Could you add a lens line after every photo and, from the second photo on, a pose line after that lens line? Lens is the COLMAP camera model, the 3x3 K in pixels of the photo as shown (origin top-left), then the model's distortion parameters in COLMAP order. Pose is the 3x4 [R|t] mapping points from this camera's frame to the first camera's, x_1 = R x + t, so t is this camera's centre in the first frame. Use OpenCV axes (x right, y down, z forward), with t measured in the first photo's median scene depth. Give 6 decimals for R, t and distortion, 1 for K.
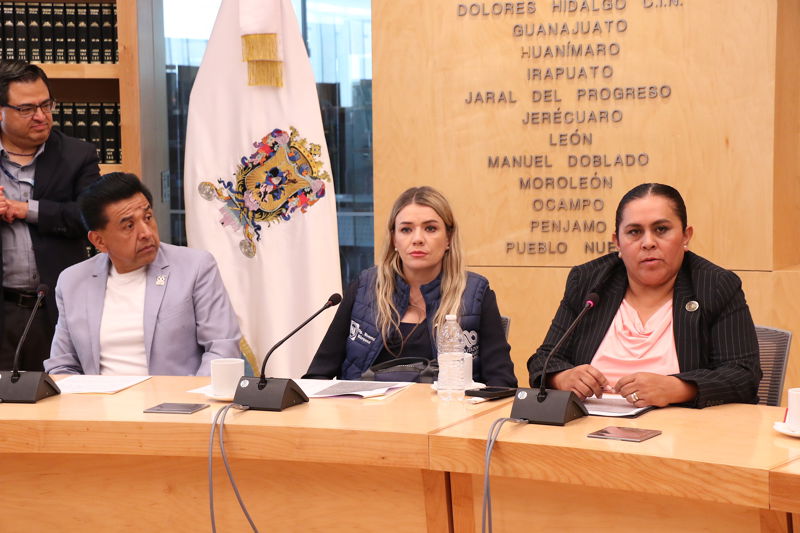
lens RADIAL K [[1994.5, 0, 399.8], [0, 1994.5, 265.4], [0, 0, 1]] dist [0.429058, 0.000000]
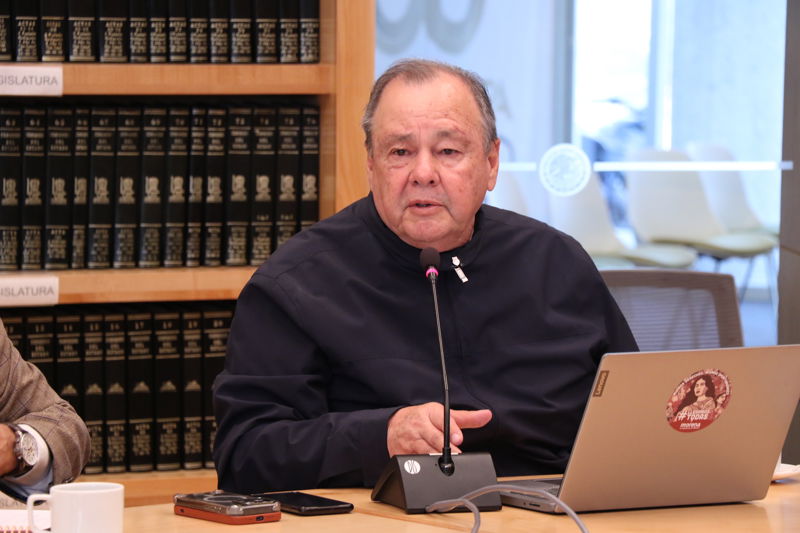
lens RADIAL K [[4221.8, 0, 381.3], [0, 4221.8, 284.5], [0, 0, 1]] dist [1.847979, 0.000000]
pose [[-0.007639, -0.062226, 0.998033, -0.436456], [0.076452, 0.995104, 0.062629, -0.022918], [-0.997044, 0.076780, -0.002845, 0.419172]]
